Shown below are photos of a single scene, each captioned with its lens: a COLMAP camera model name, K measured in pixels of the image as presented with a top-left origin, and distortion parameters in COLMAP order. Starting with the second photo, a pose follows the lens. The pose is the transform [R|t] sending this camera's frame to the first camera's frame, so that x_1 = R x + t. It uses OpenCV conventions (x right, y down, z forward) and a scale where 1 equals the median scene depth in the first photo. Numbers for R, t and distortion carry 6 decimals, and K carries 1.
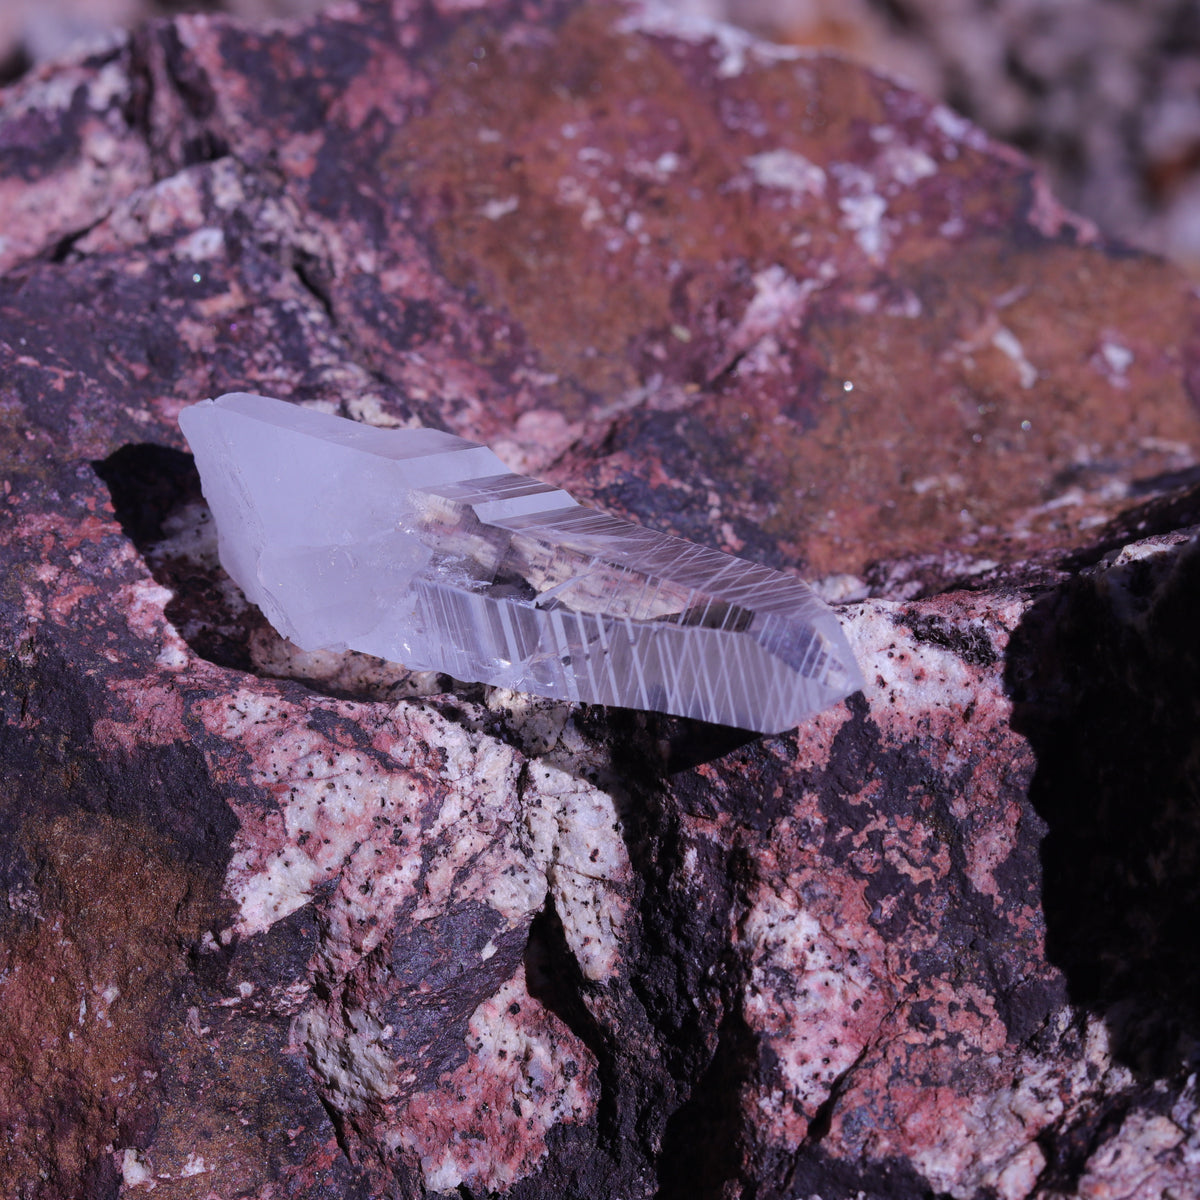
lens RADIAL K [[4781.7, 0, 602.5], [0, 4781.7, 597.7], [0, 0, 1]] dist [-0.153545, 0.000000]
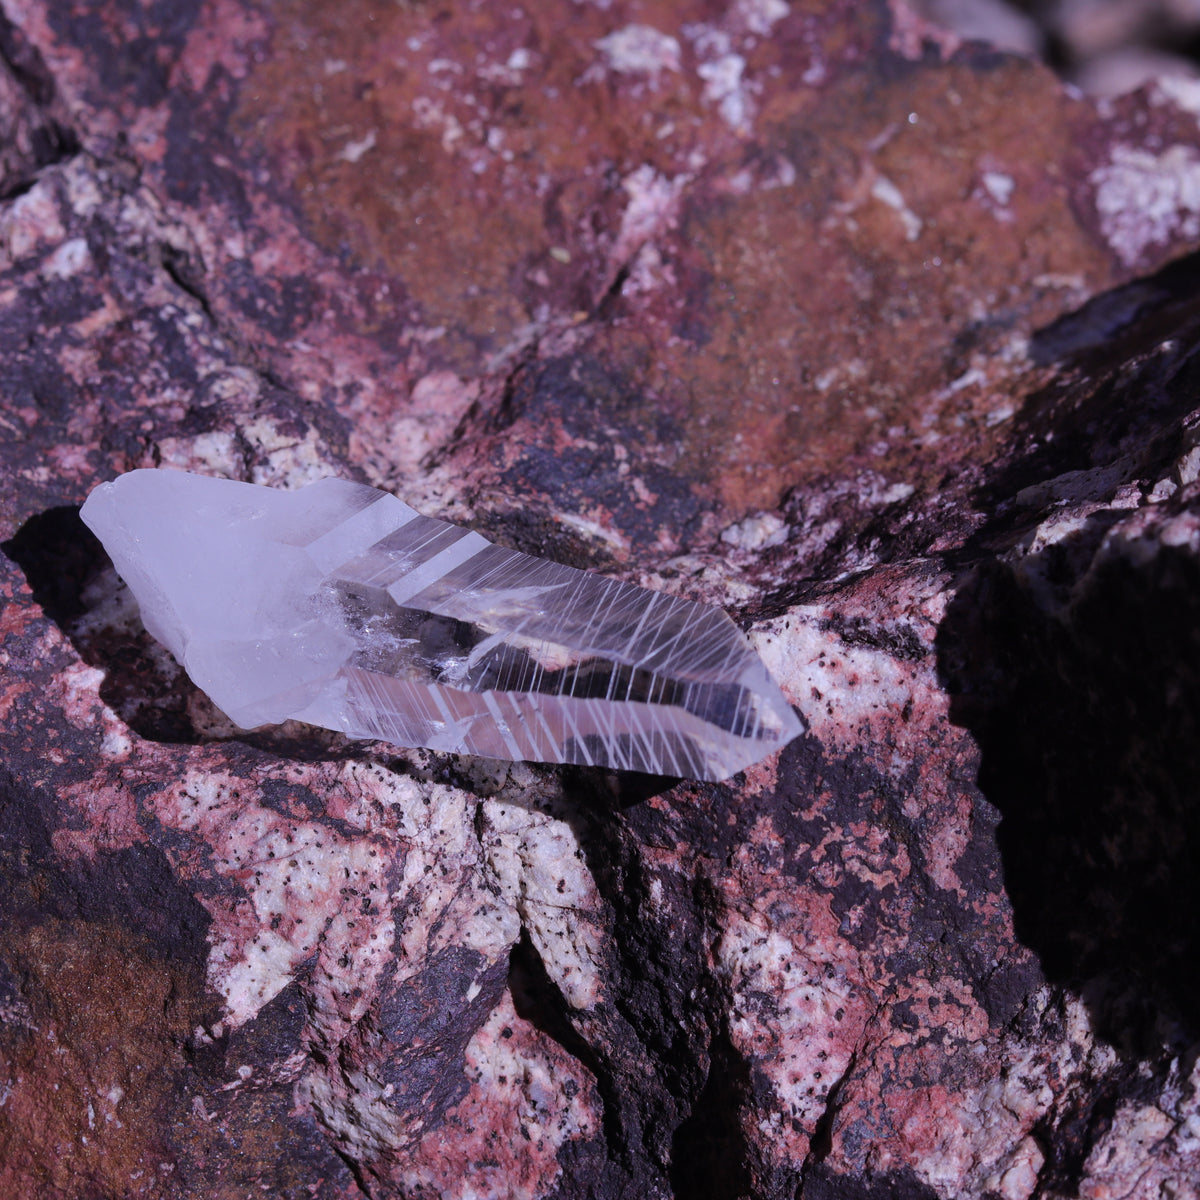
lens RADIAL K [[4781.7, 0, 598.6], [0, 4781.7, 601.1], [0, 0, 1]] dist [-0.153545, 0.000000]
pose [[0.987754, -0.155815, -0.007986, 0.023021], [0.154187, 0.967050, 0.202584, -0.203132], [-0.023843, -0.201335, 0.979232, 0.018223]]
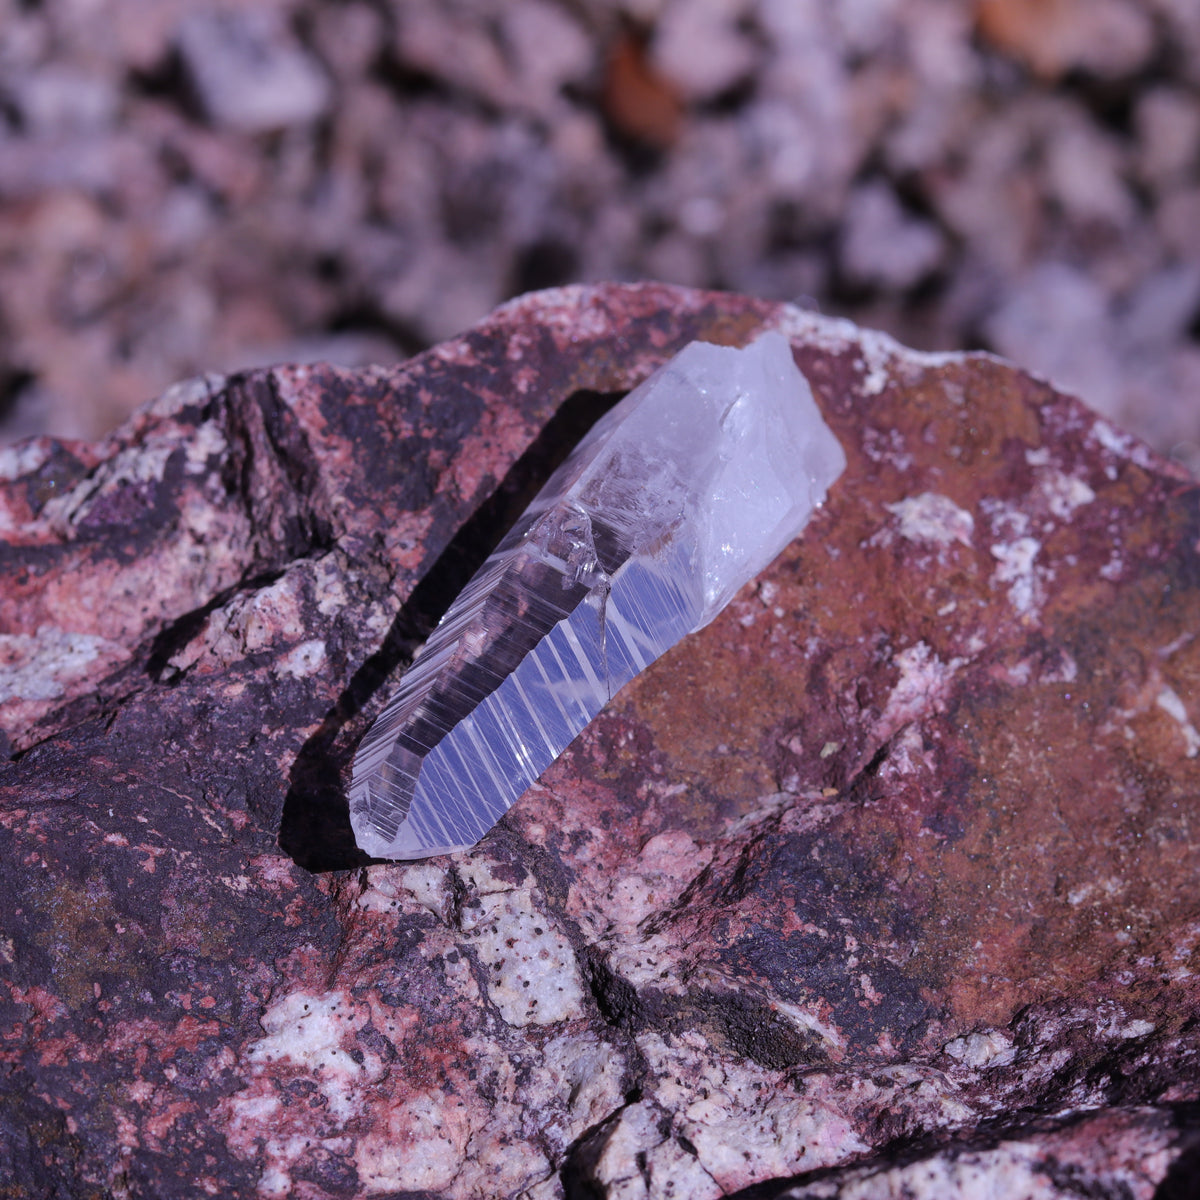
lens RADIAL K [[4781.7, 0, 595.8], [0, 4781.7, 601.1], [0, 0, 1]] dist [-0.153545, 0.000000]
pose [[0.997750, -0.021314, -0.063570, 0.036053], [0.029063, 0.991909, 0.123582, -0.215458], [0.060422, -0.125152, 0.990296, 0.079041]]
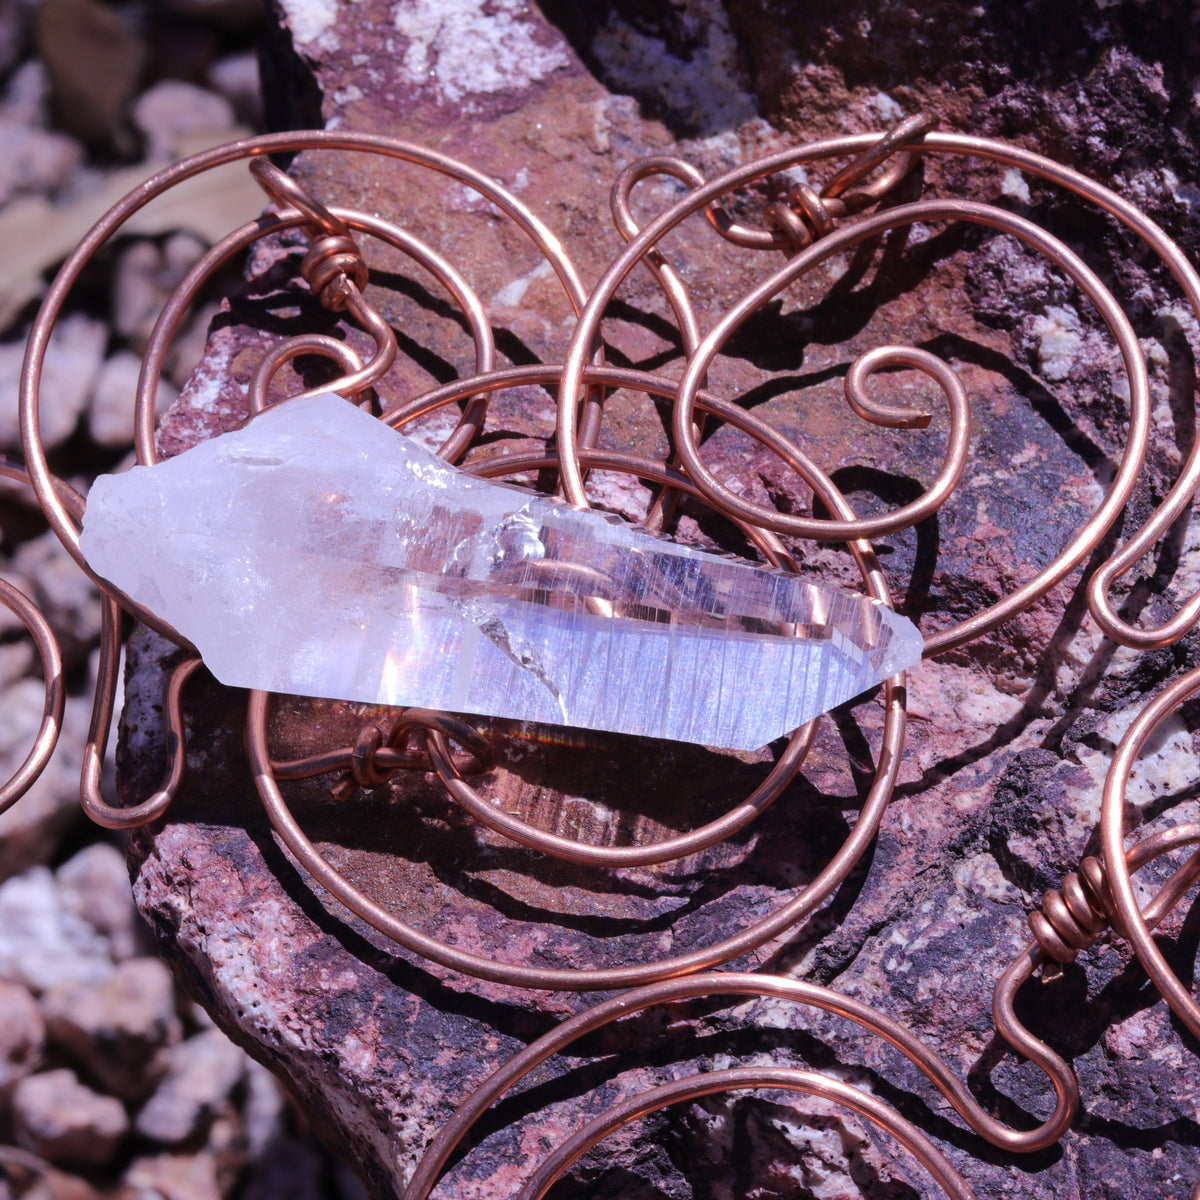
lens RADIAL K [[4781.7, 0, 603.1], [0, 4781.7, 601.1], [0, 0, 1]] dist [-0.153545, 0.000000]
pose [[-0.250225, -0.917528, 0.309079, -0.268645], [0.679853, 0.060779, 0.730825, -0.756221], [-0.689338, 0.392999, 0.608576, 0.540426]]
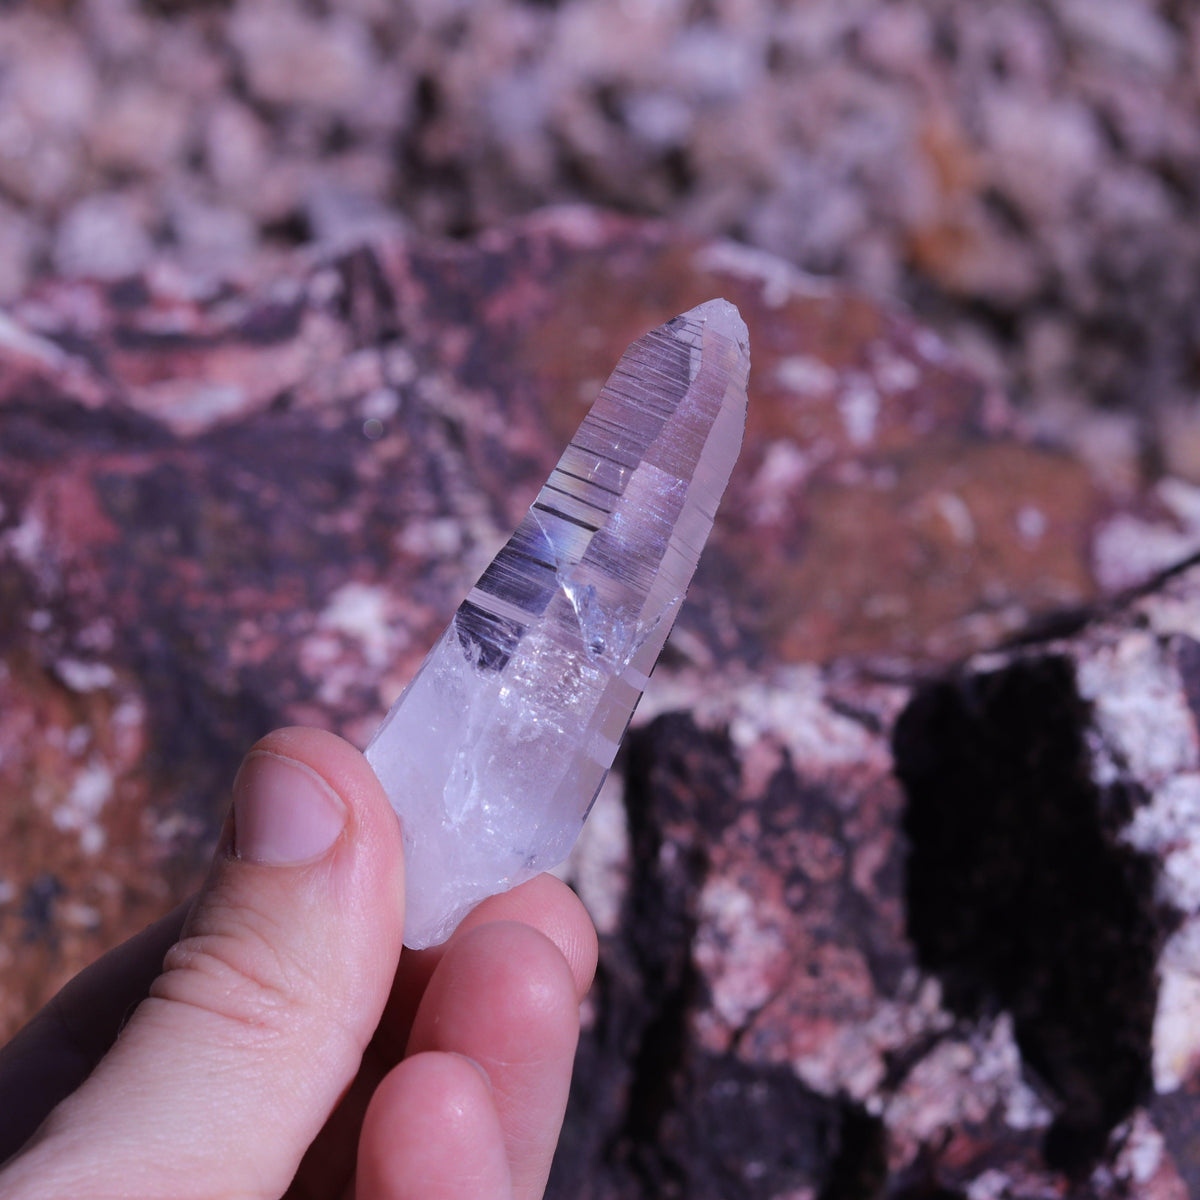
lens RADIAL K [[4781.7, 0, 599.8], [0, 4781.7, 598.4], [0, 0, 1]] dist [-0.153545, 0.000000]
pose [[0.995506, 0.063660, -0.070109, 0.091580], [-0.064687, 0.997828, -0.012479, -0.003437], [0.069162, 0.016958, 0.997461, -0.445288]]
